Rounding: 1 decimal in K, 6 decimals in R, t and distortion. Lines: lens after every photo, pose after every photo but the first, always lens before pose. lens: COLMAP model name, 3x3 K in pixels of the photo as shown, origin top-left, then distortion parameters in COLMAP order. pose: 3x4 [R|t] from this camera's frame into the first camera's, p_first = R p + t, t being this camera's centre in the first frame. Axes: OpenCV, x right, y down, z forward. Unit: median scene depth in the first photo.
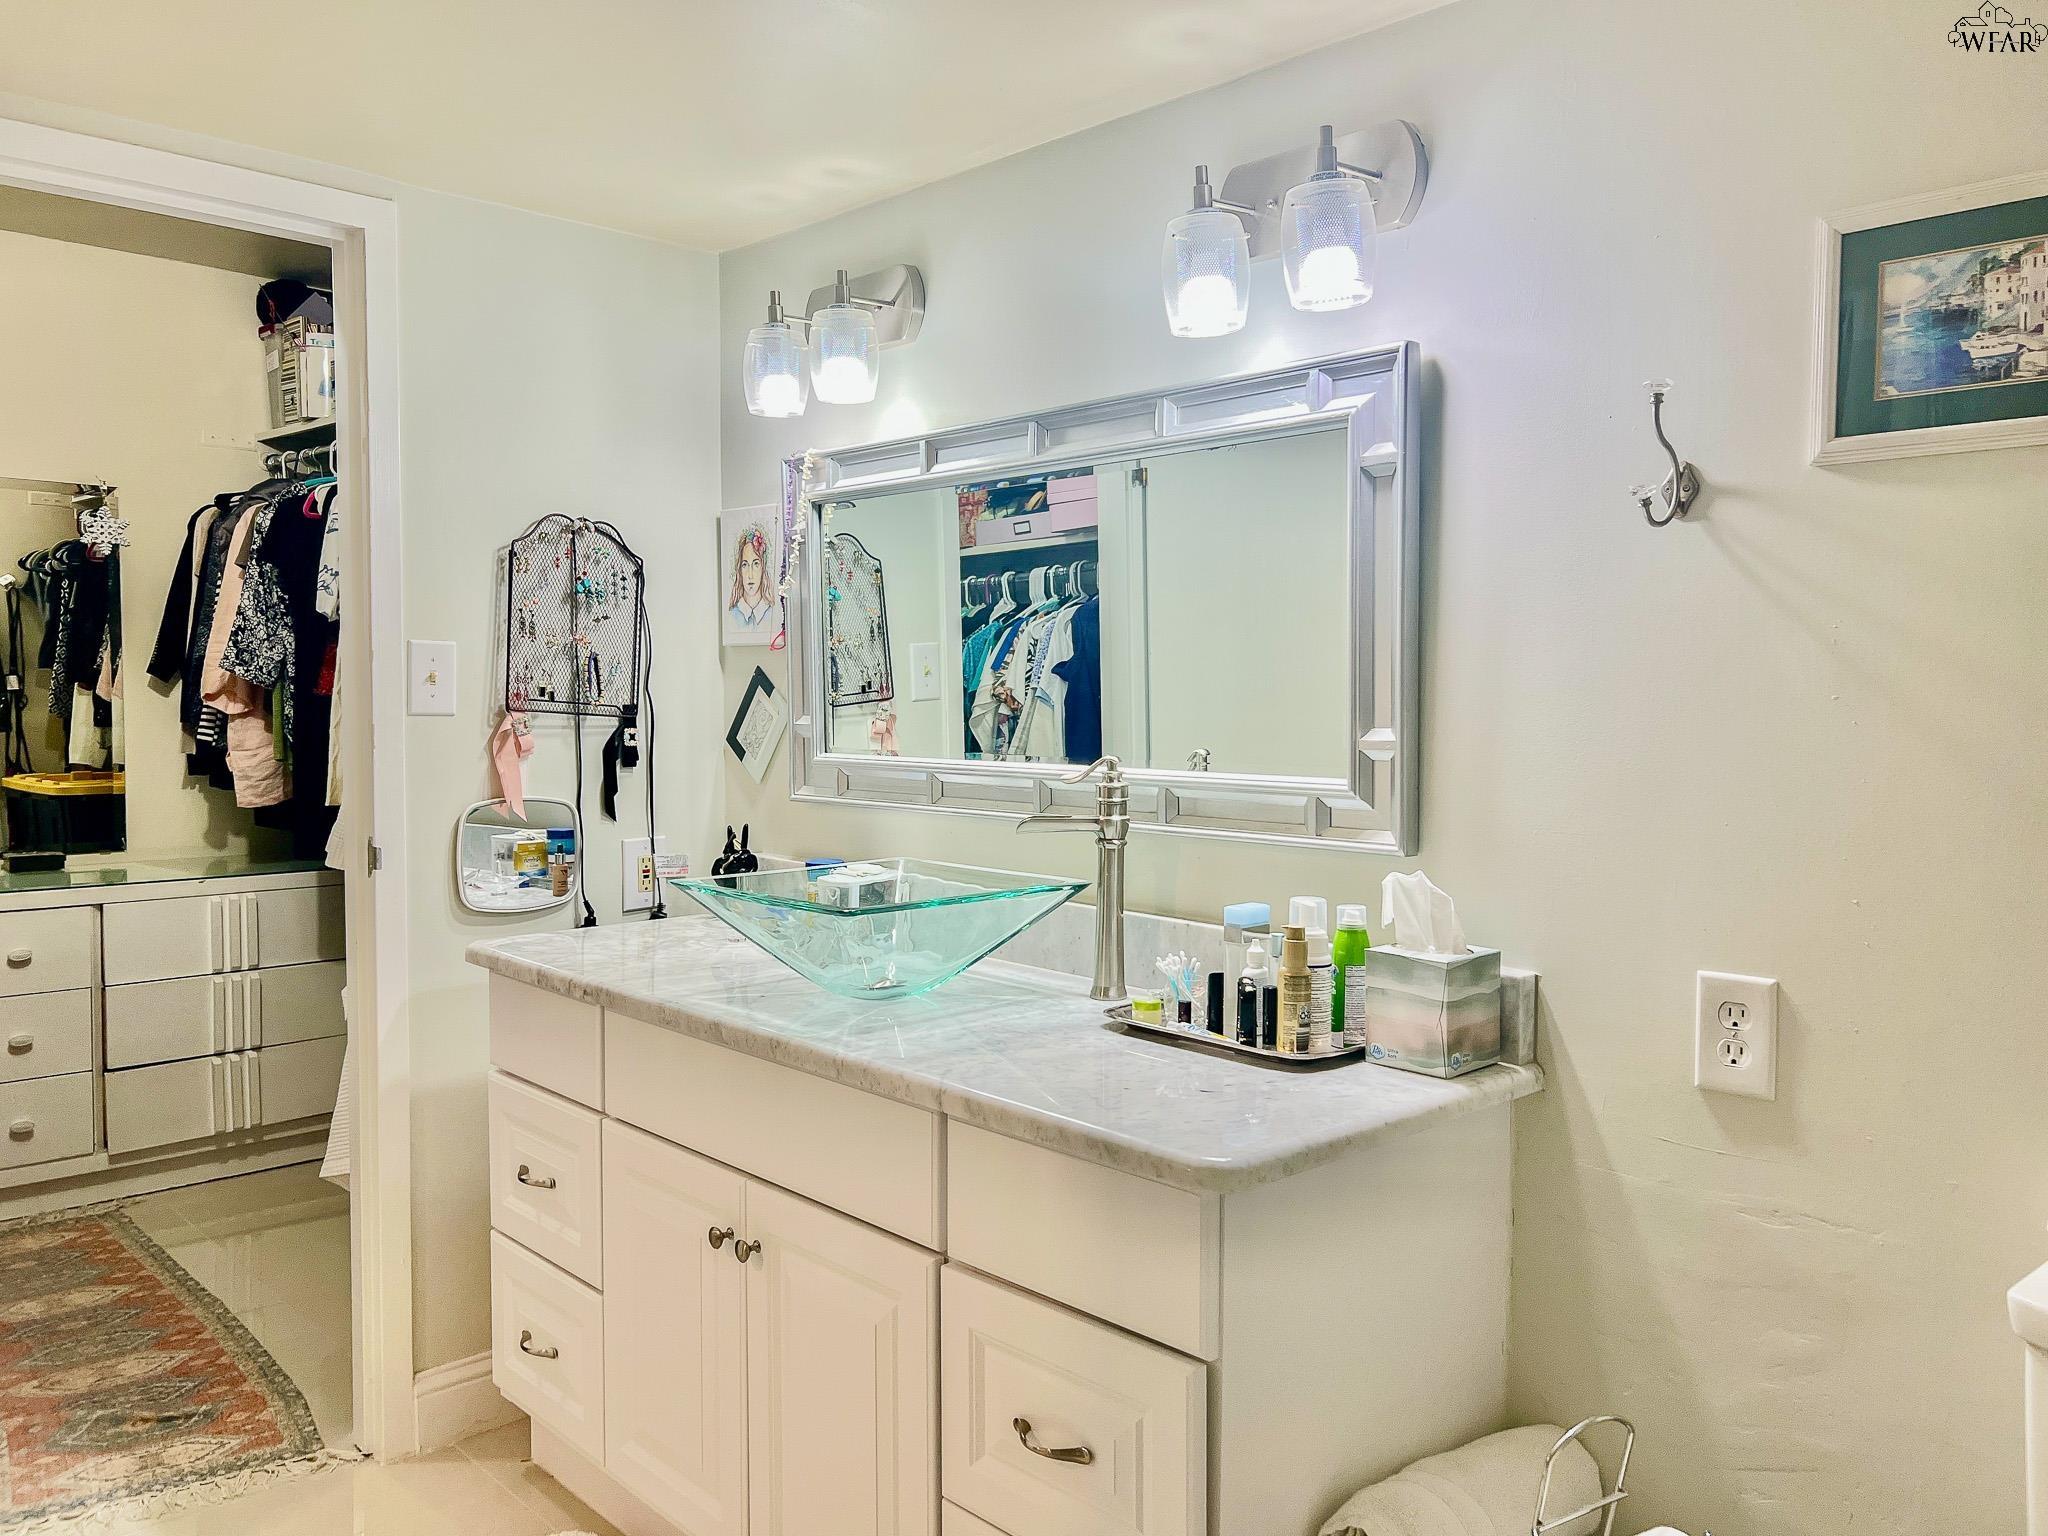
lens RADIAL K [[1586.4, 0, 1034.8], [0, 1586.4, 761.8], [0, 0, 1]] dist [0.039088, -0.044502]
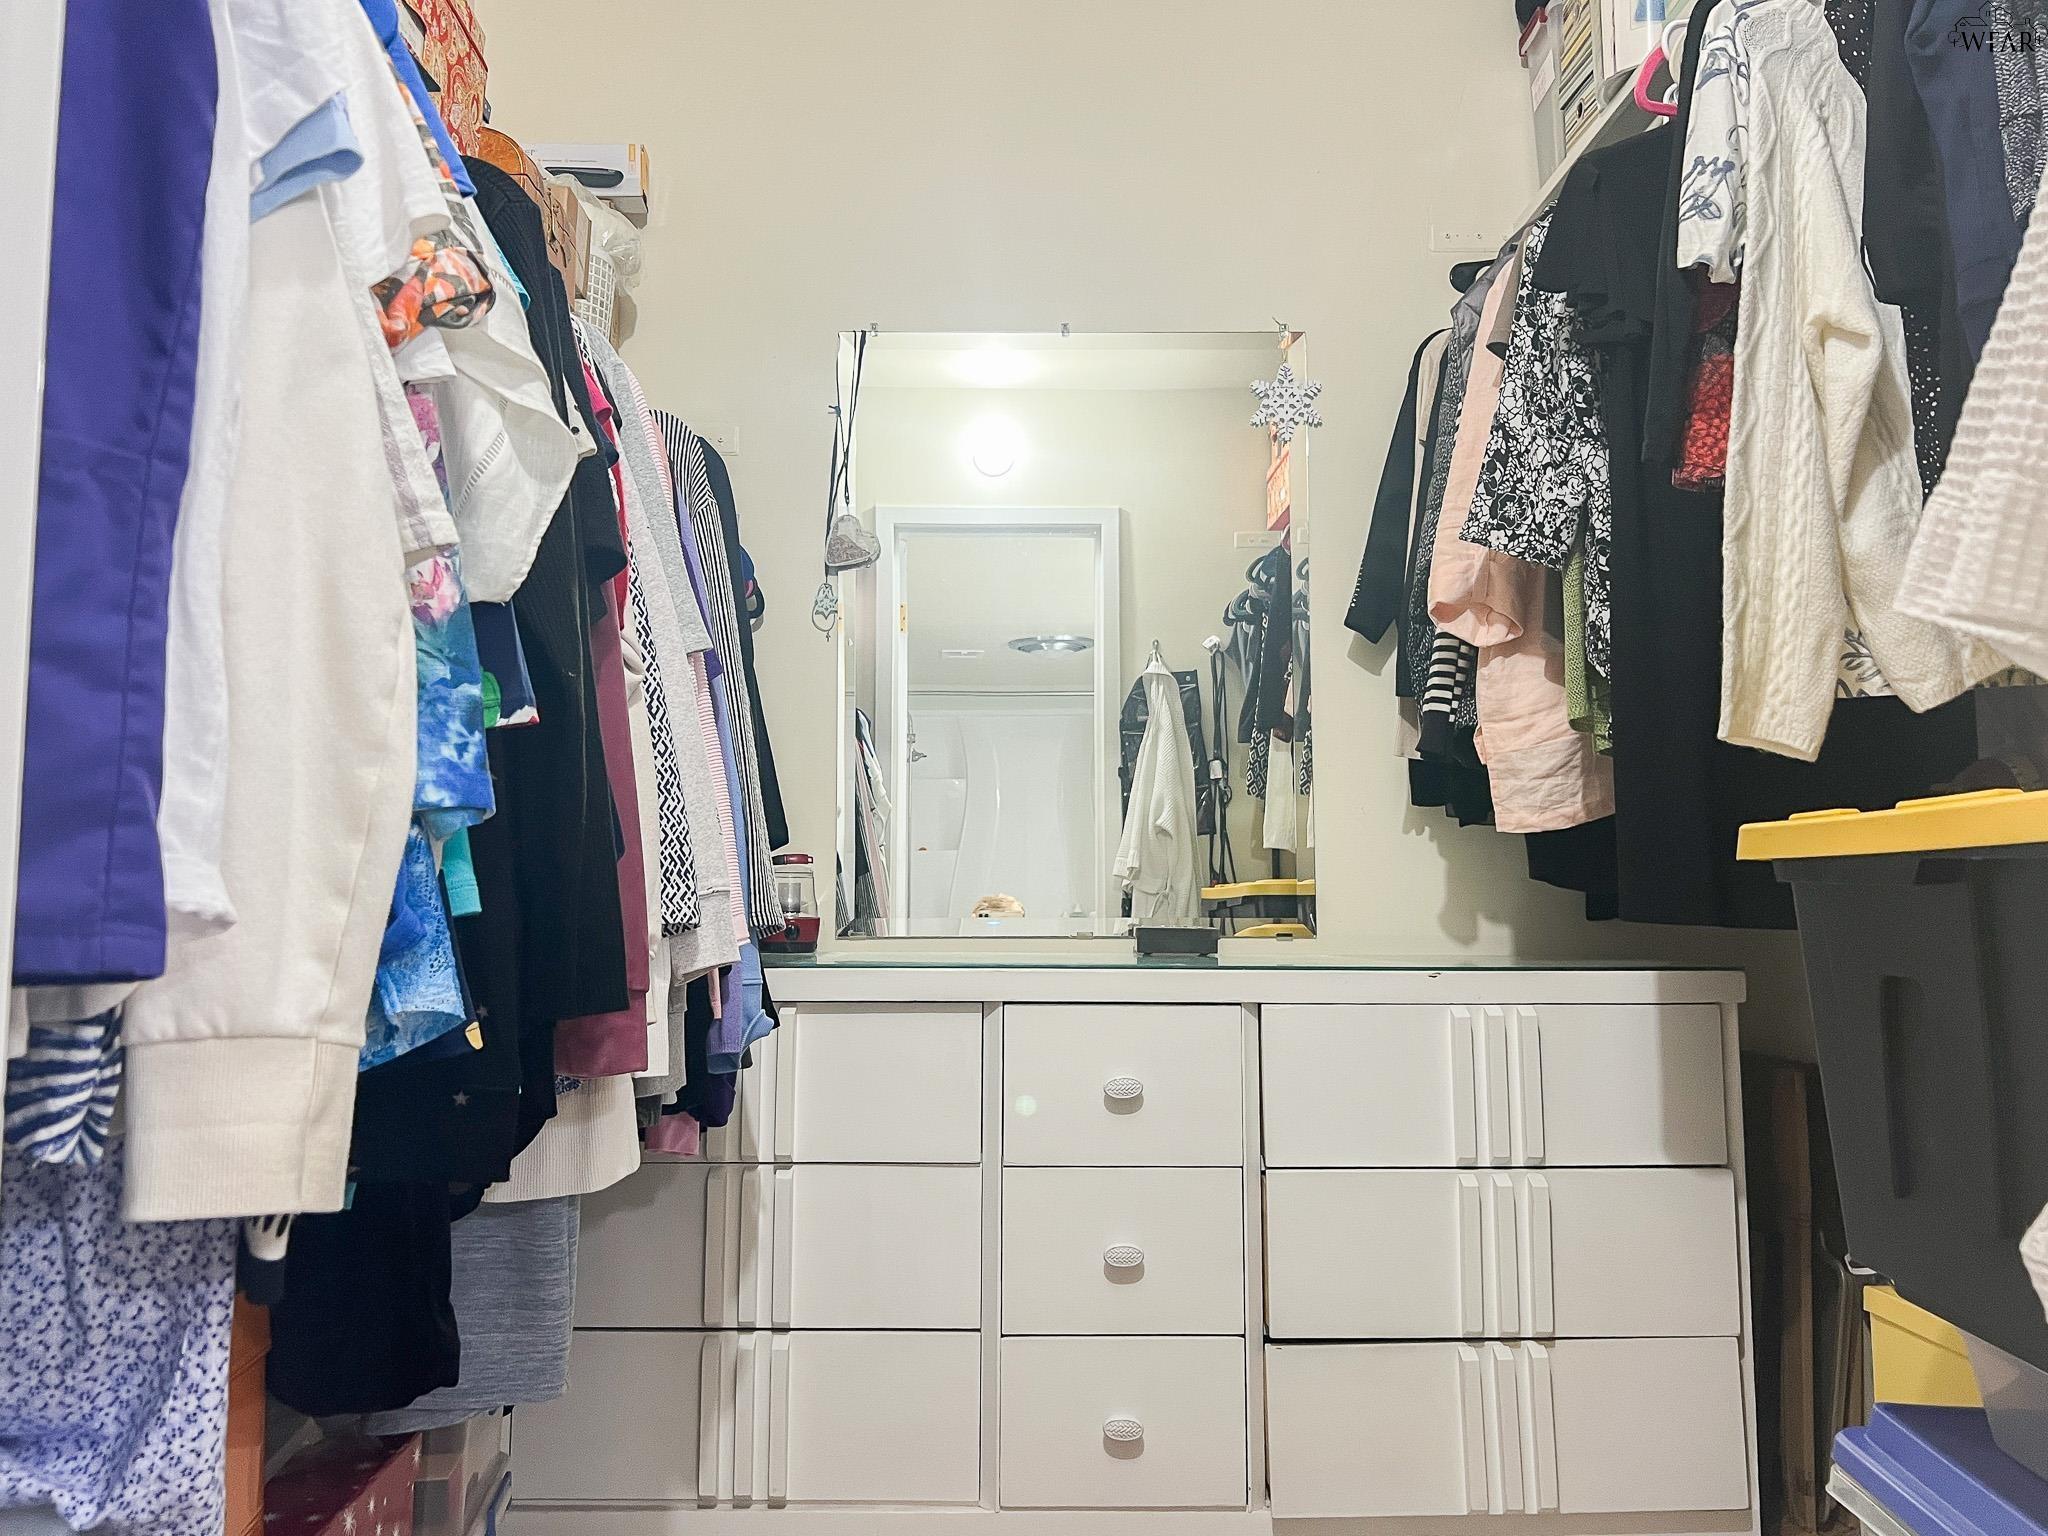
lens RADIAL K [[1586.4, 0, 1034.8], [0, 1586.4, 761.8], [0, 0, 1]] dist [0.039088, -0.044502]
pose [[0.744447, -0.073556, -0.663617, -0.276875], [-0.023516, 0.990408, -0.136157, 0.078603], [0.667267, 0.116967, 0.735577, 0.538339]]
